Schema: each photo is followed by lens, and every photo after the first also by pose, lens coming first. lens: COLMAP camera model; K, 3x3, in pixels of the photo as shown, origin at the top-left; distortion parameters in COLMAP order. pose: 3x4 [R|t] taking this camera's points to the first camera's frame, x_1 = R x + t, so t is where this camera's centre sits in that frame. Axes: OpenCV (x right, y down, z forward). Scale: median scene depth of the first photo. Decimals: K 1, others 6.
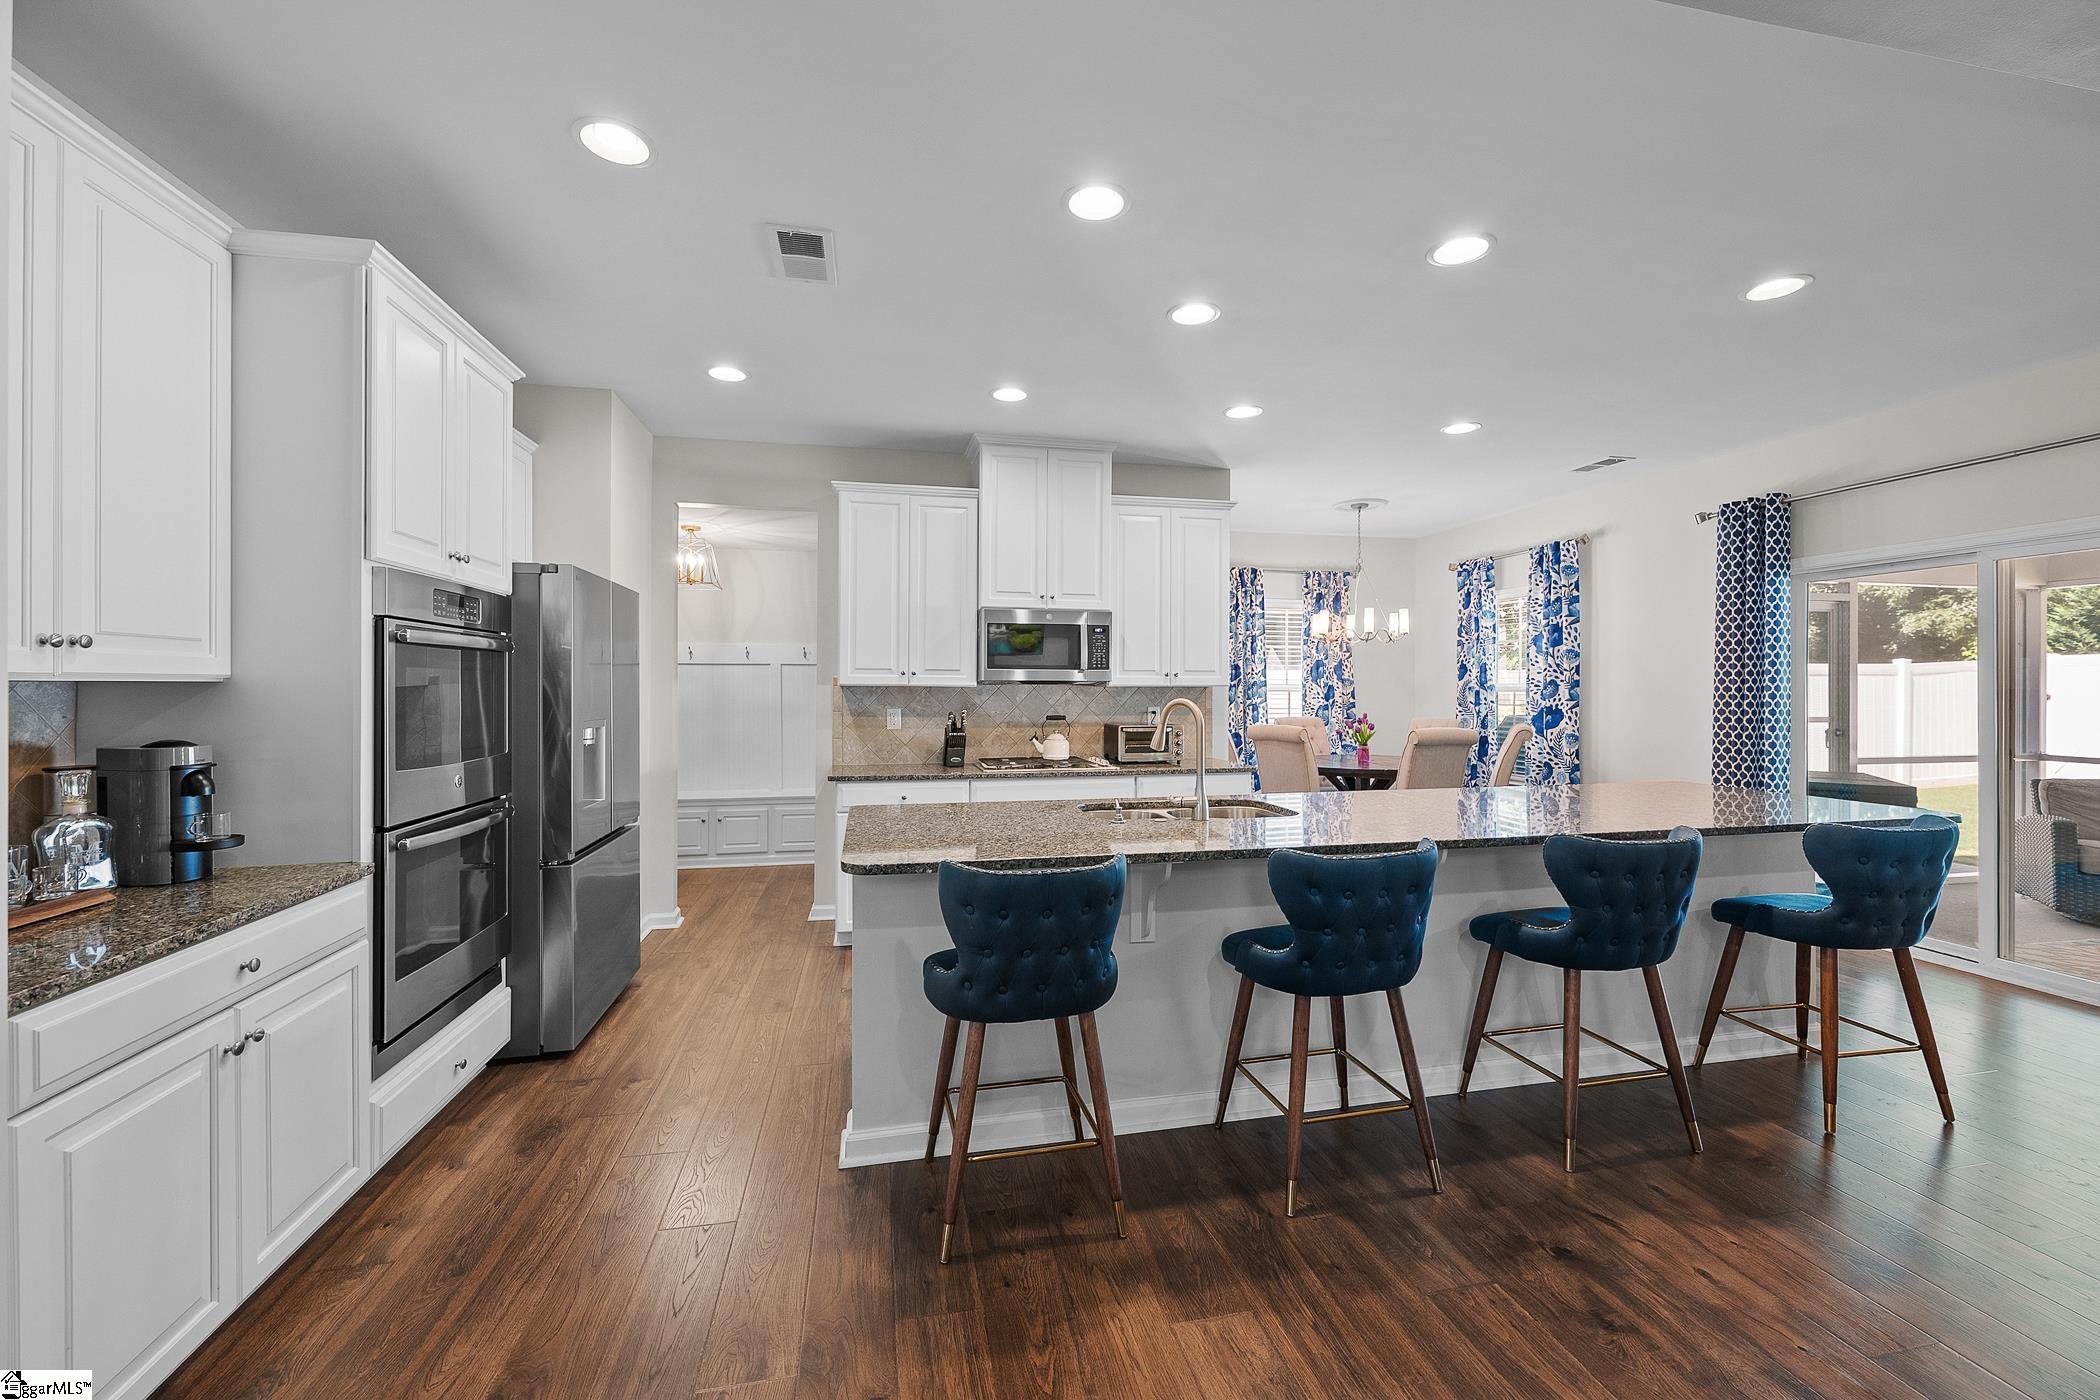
lens RADIAL K [[834.3, 0, 1048.9], [0, 834.3, 692.5], [0, 0, 1]] dist [0.000108, 0.000298]
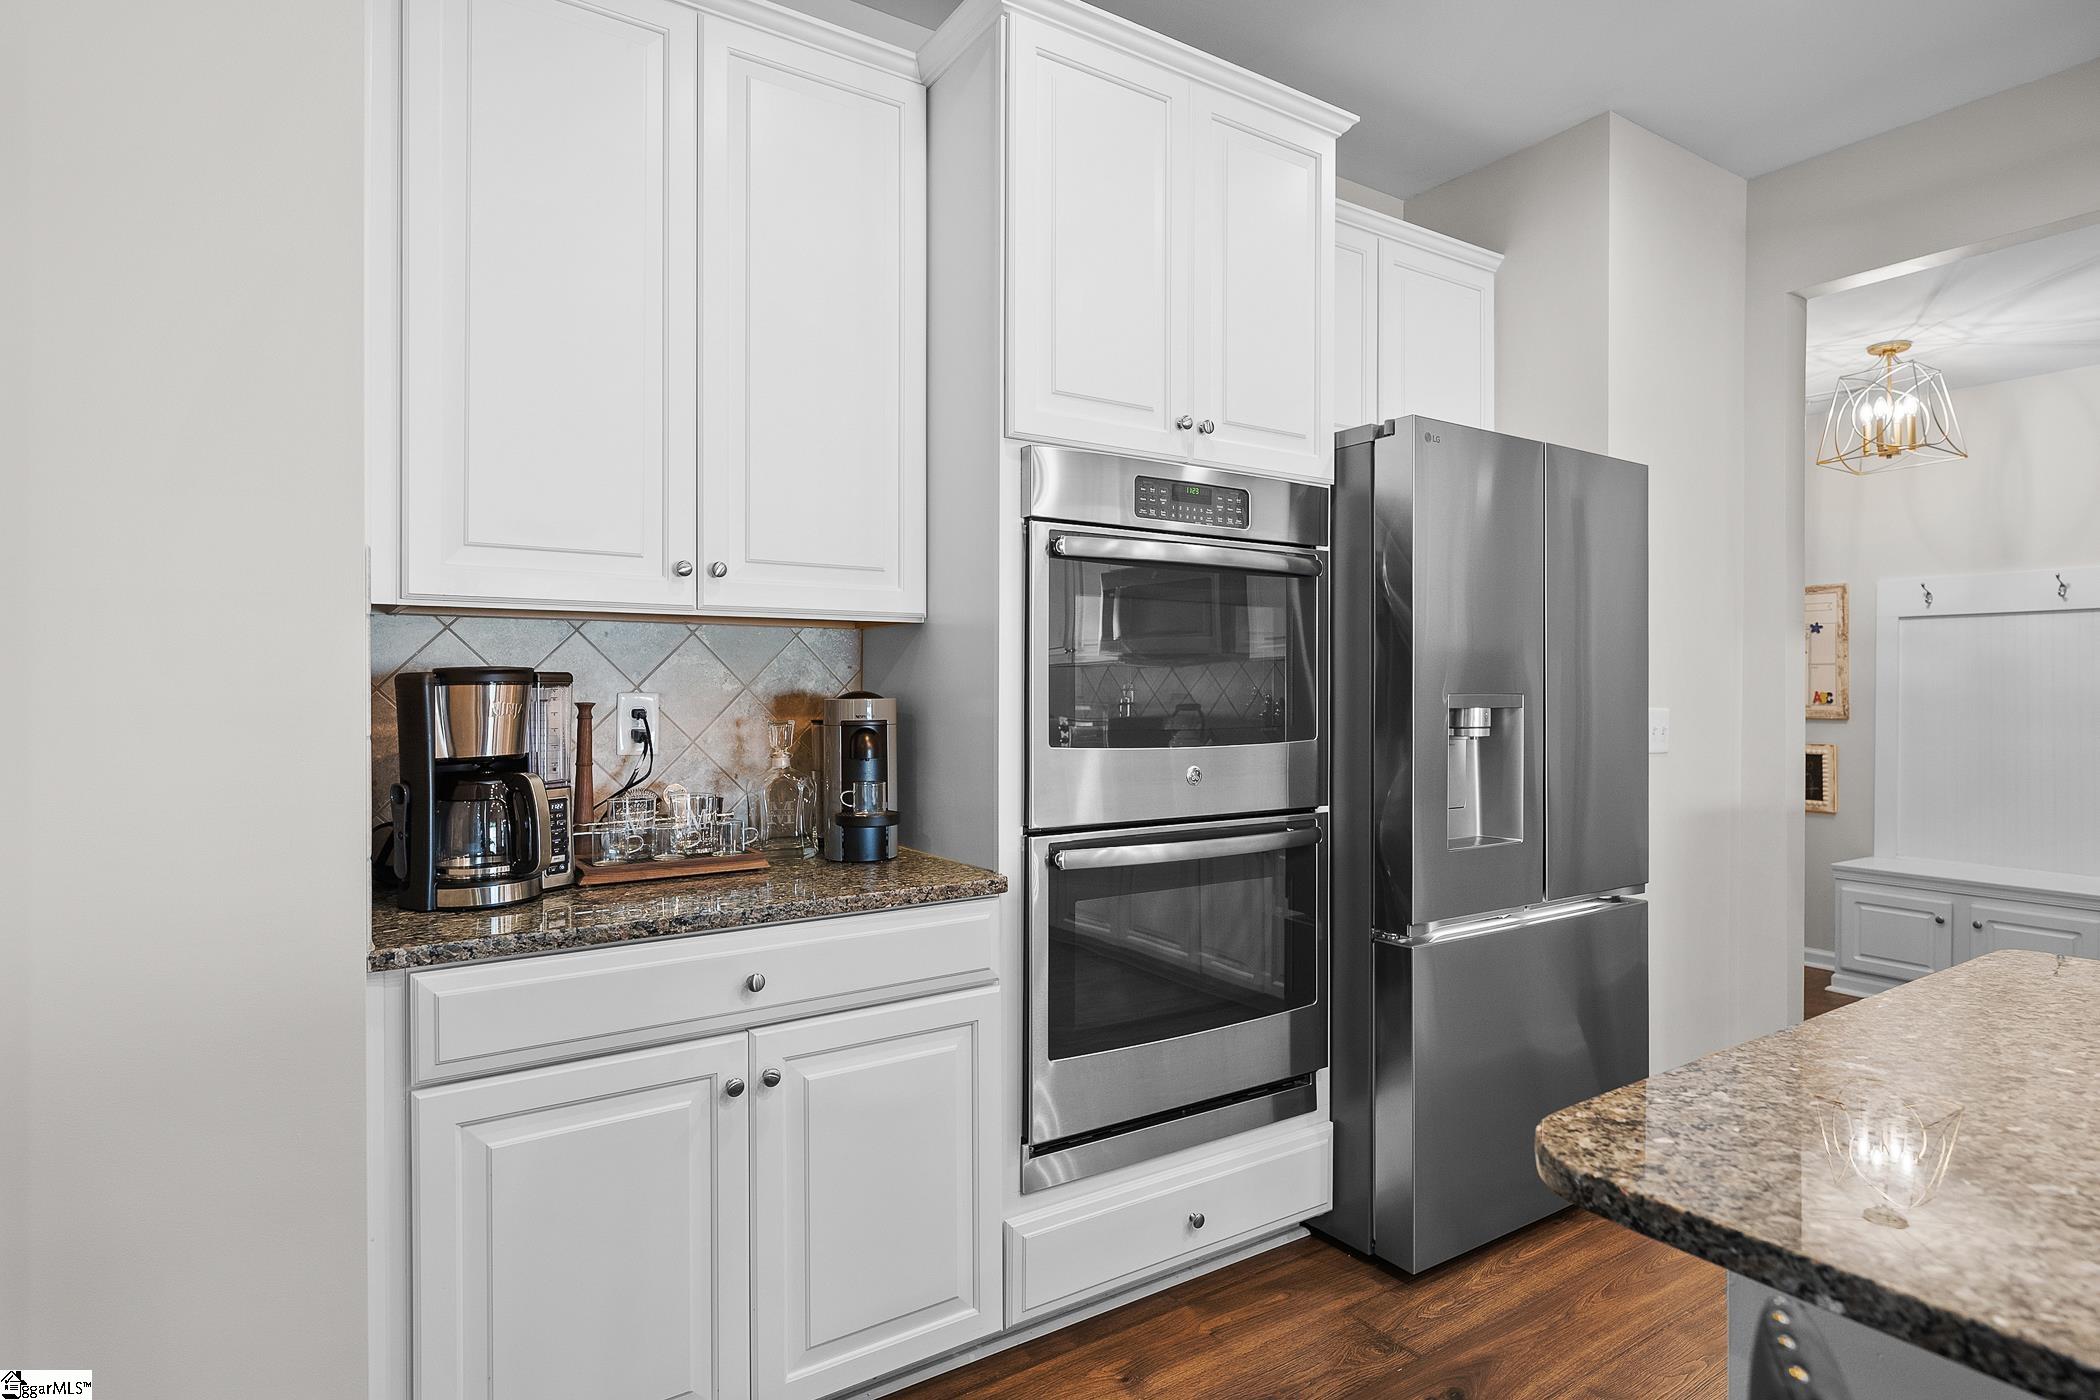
lens RADIAL K [[1119.9, 0, 1046.7], [0, 1119.9, 688.3], [0, 0, 1]] dist [-0.000716, 0.000684]
pose [[0.369323, -0.000643, -0.929301, 0.042954], [-0.006758, 0.999971, -0.003378, 0.037169], [0.929277, 0.007528, 0.369308, 0.497082]]
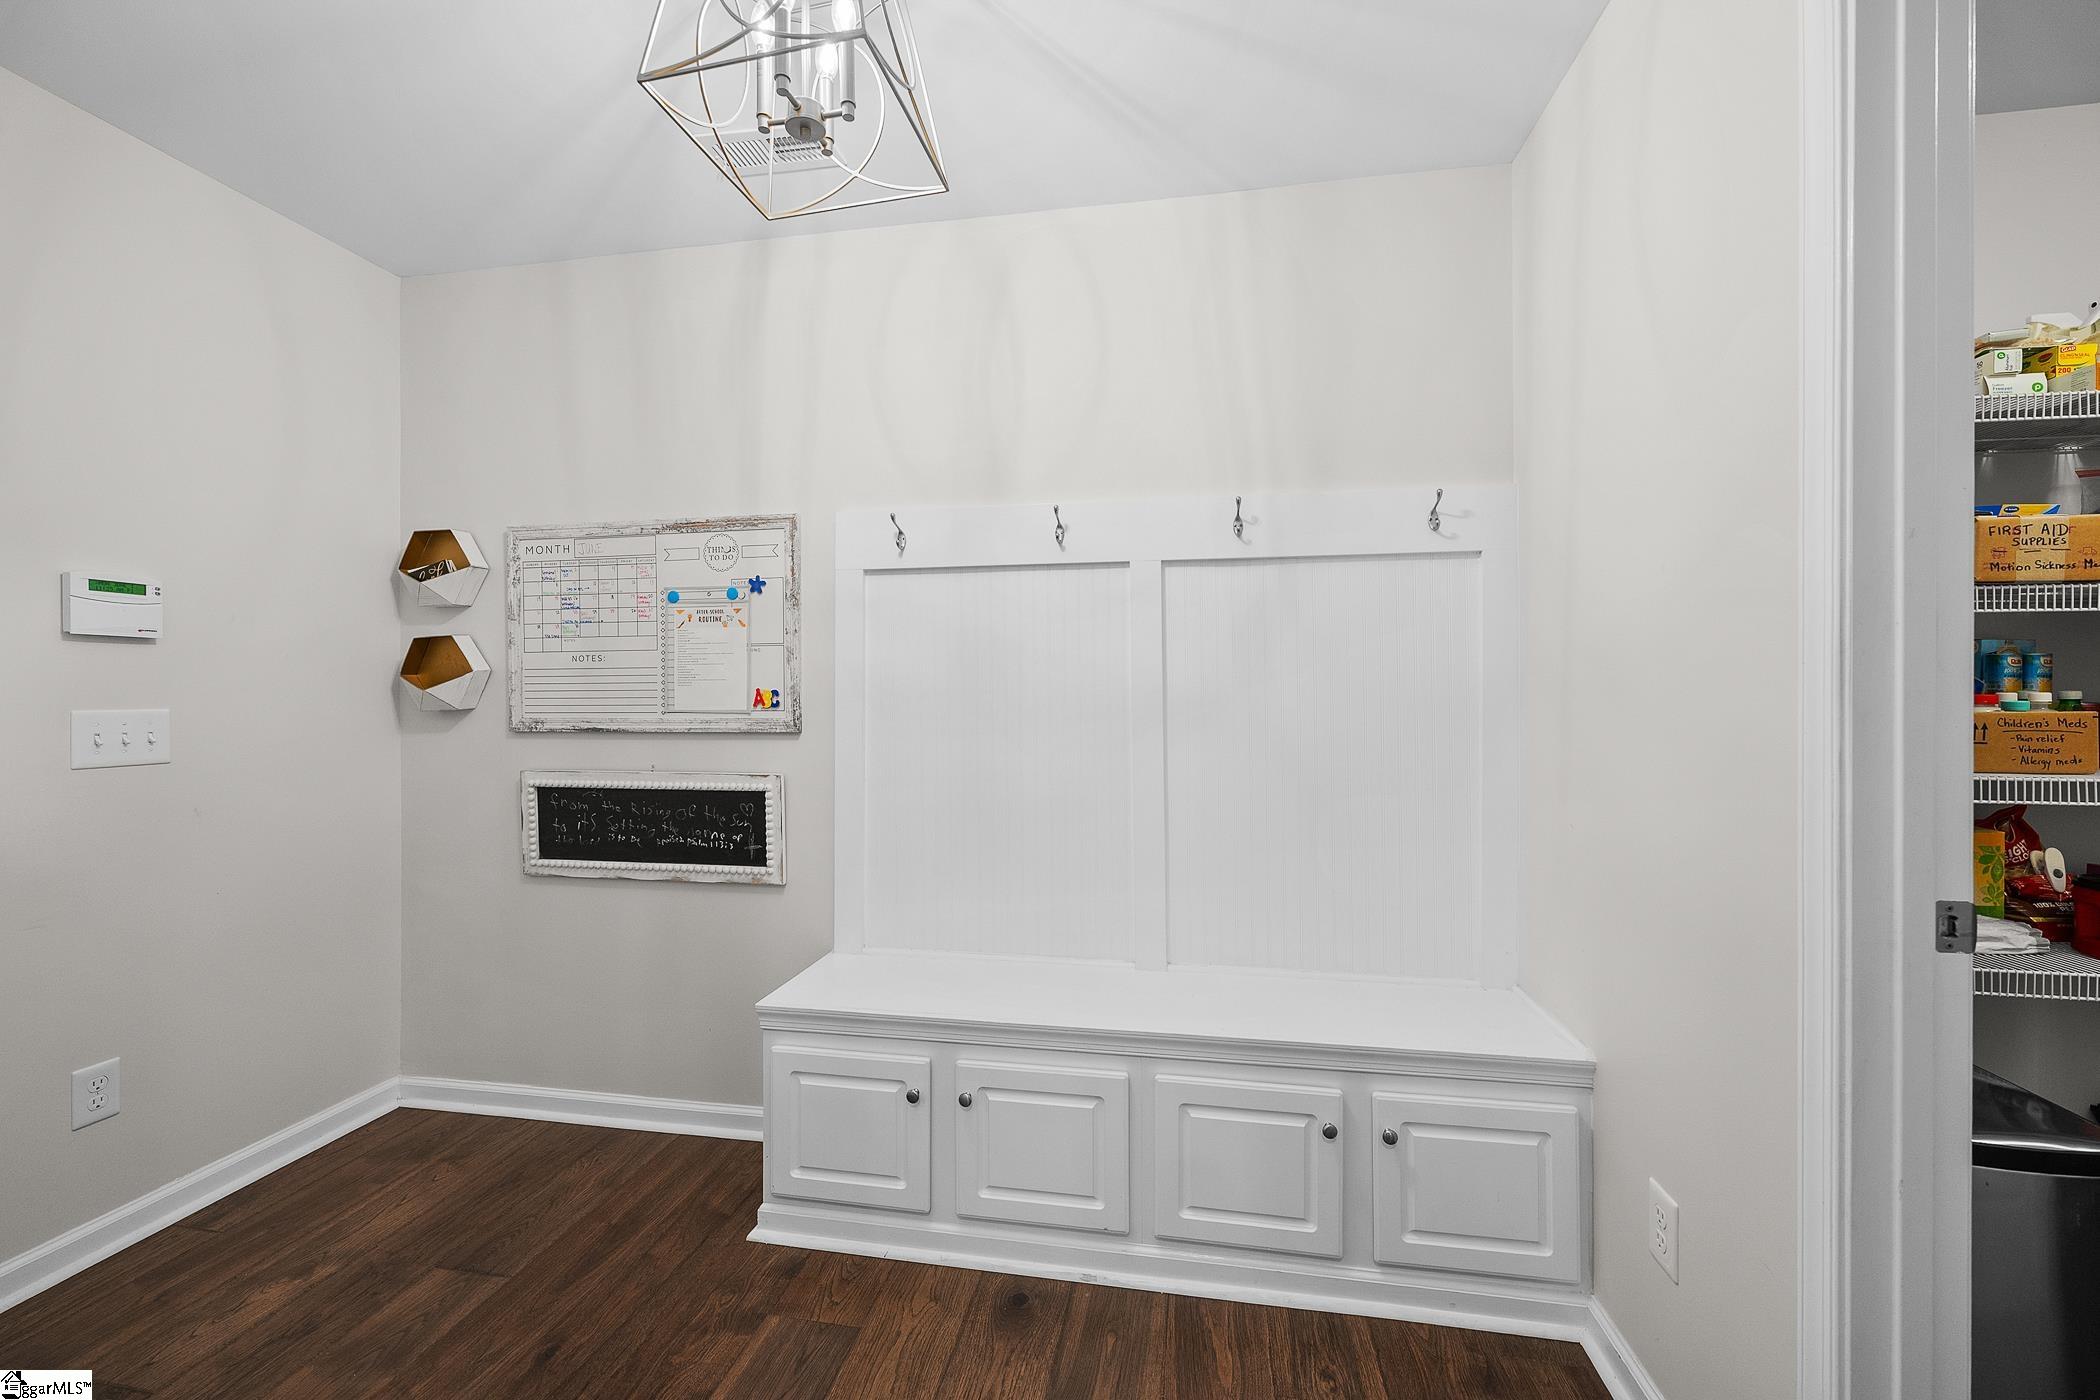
lens RADIAL K [[834.3, 0, 1048.9], [0, 834.3, 692.5], [0, 0, 1]] dist [0.000108, 0.000298]
pose [[0.927060, -0.003325, -0.374898, -0.547278], [0.001681, 0.999987, -0.004712, 0.036182], [0.374909, 0.003738, 0.927054, 1.564403]]
